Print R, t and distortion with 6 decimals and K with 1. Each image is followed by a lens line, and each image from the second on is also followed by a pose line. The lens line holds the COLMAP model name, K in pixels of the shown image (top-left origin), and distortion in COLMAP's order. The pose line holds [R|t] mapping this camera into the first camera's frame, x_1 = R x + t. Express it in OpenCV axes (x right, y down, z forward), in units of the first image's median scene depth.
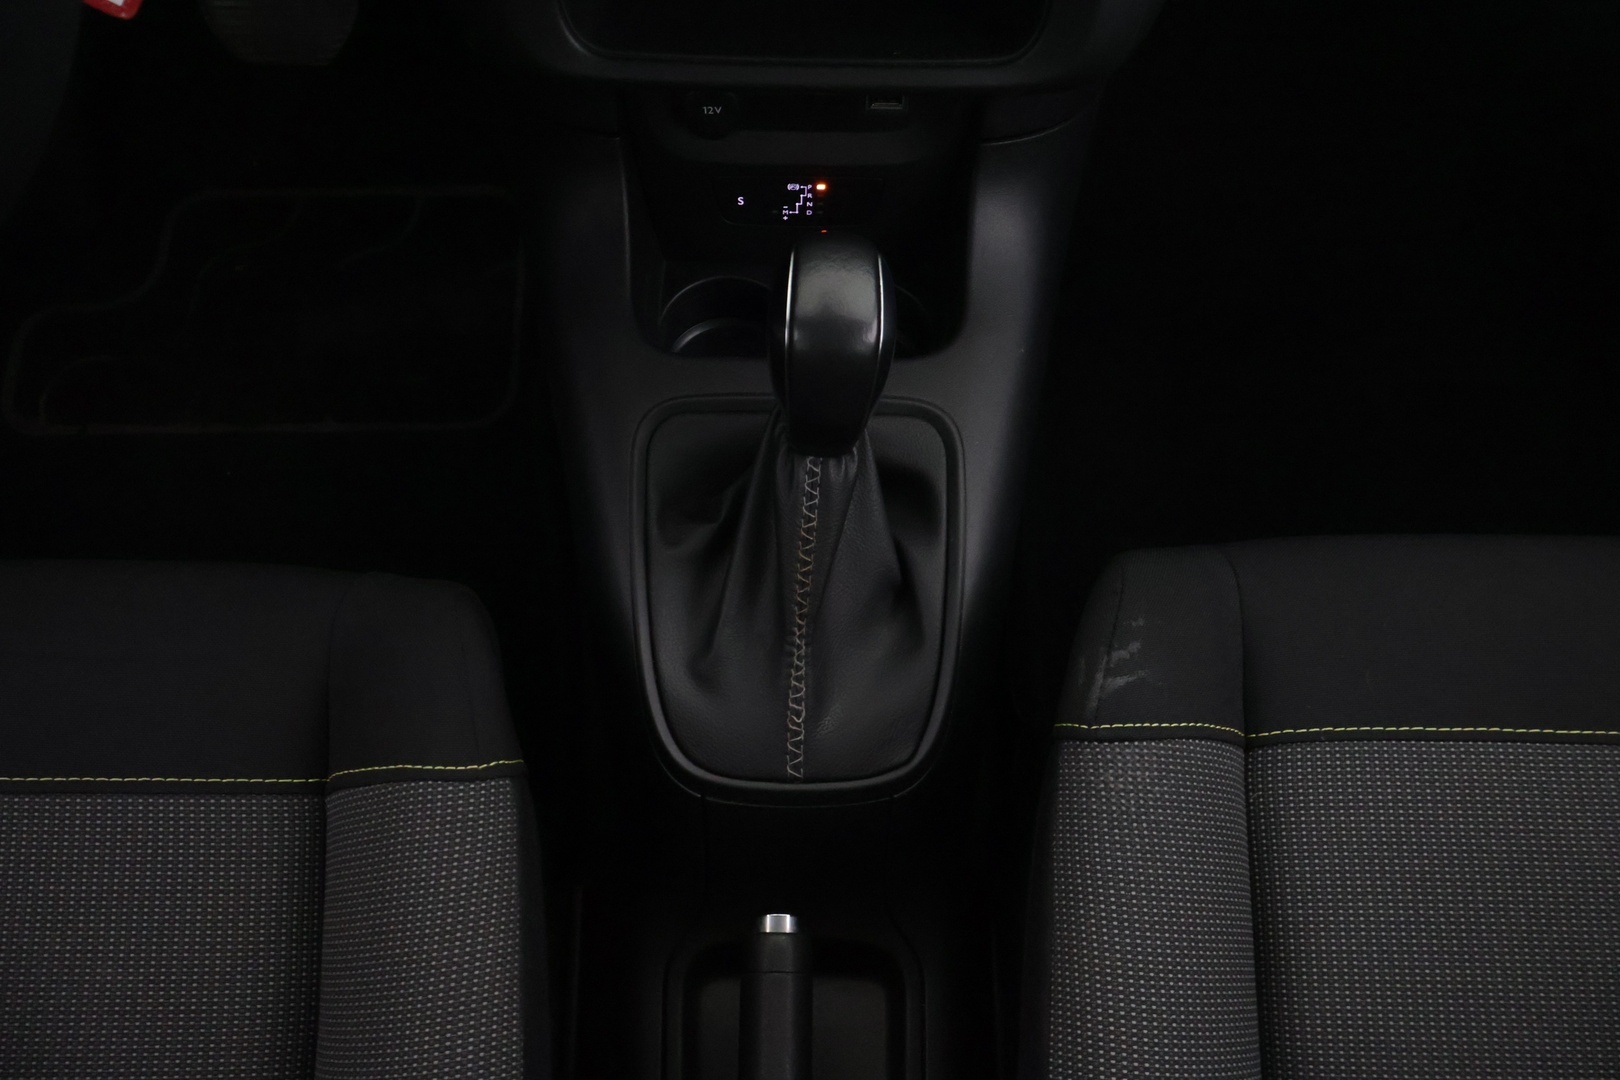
lens RADIAL K [[1374.2, 0, 810.0], [0, 1374.2, 540.0], [0, 0, 1]] dist [0.000529, 0.000084]
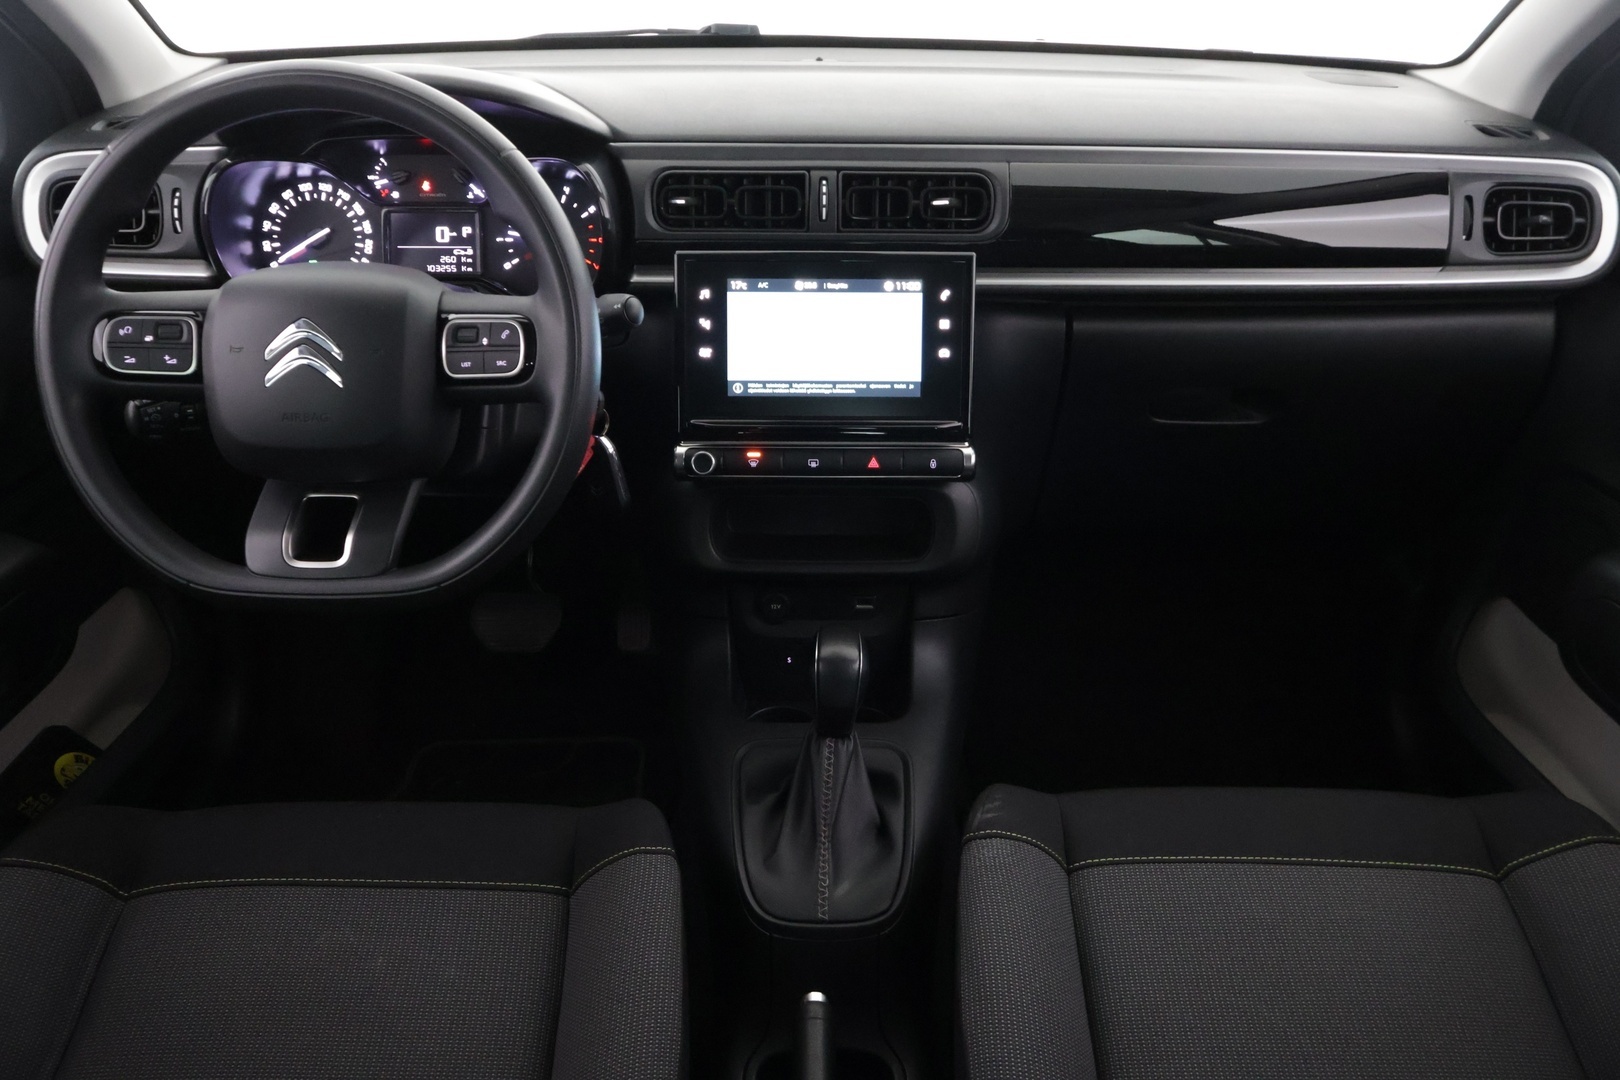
lens RADIAL K [[1355.1, 0, 810.0], [0, 1355.1, 540.0], [0, 0, 1]] dist [-0.005068, 0.006622]
pose [[0.999806, -0.018088, -0.007834, -0.005592], [0.010711, 0.832163, -0.554428, 0.730703], [0.016548, 0.554236, 0.832195, -0.711136]]
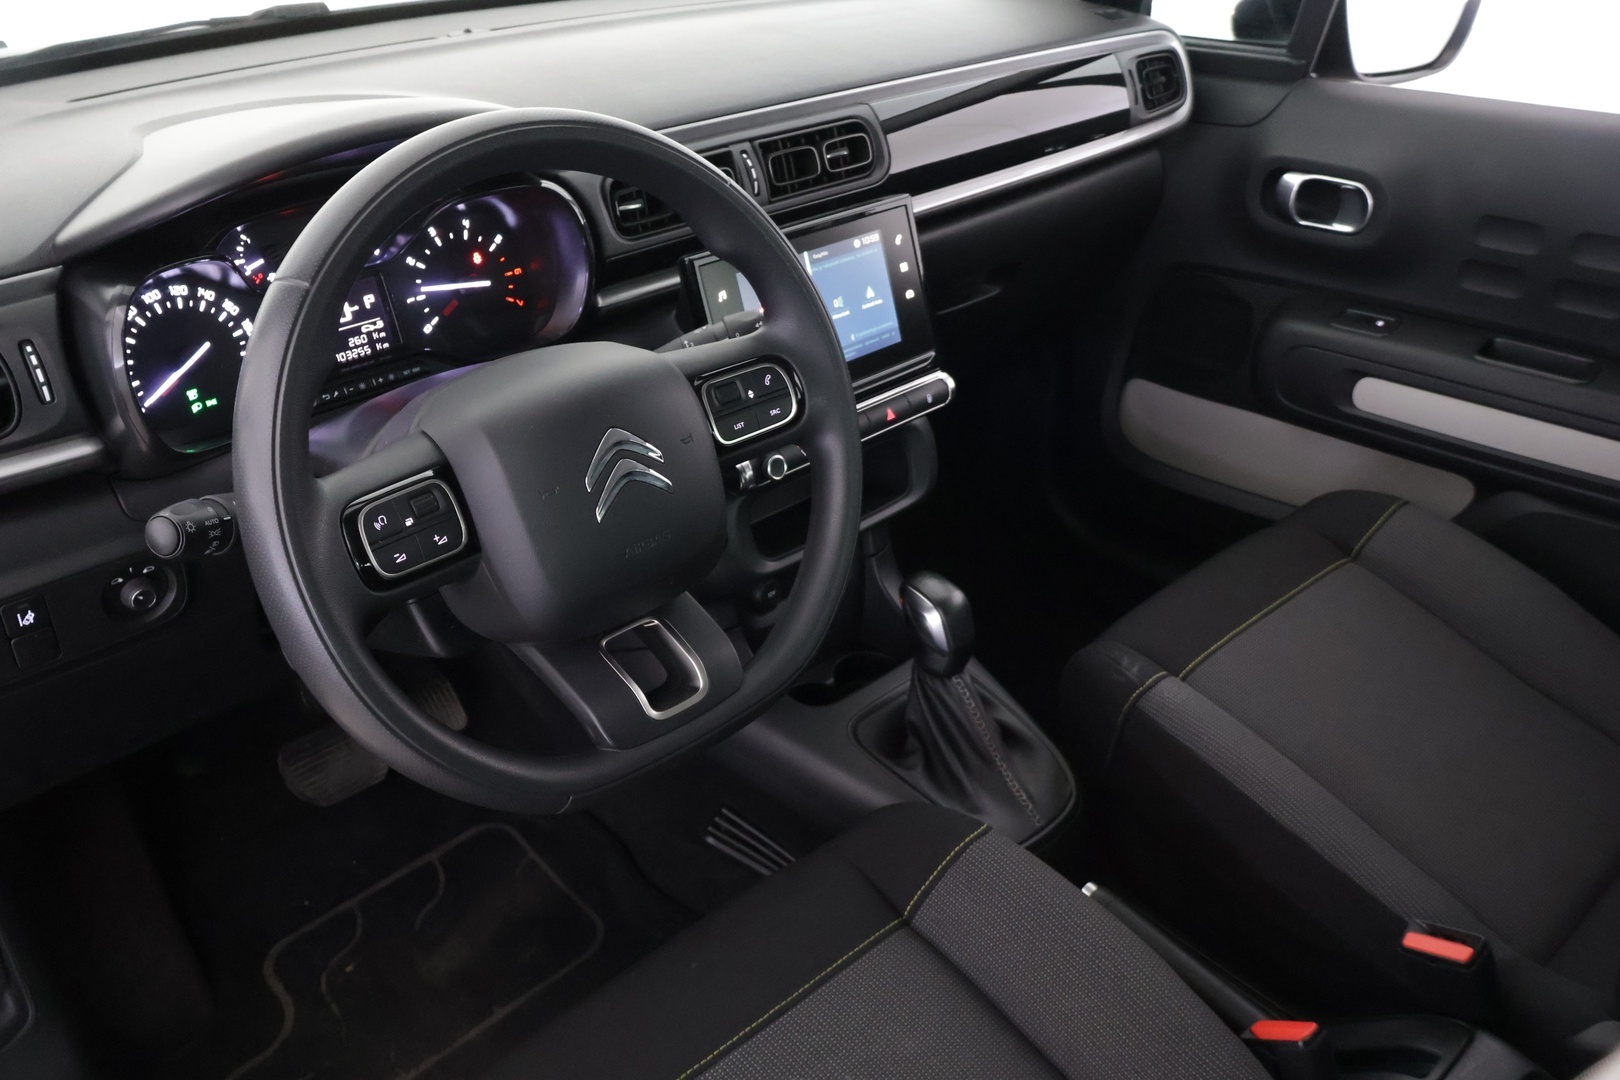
lens RADIAL K [[1355.1, 0, 810.0], [0, 1355.1, 540.0], [0, 0, 1]] dist [-0.005068, 0.006622]
pose [[0.724074, -0.370627, 0.581681, -1.186044], [0.609280, 0.738967, -0.287585, 0.224764], [-0.323256, 0.562639, 0.760883, -0.538145]]
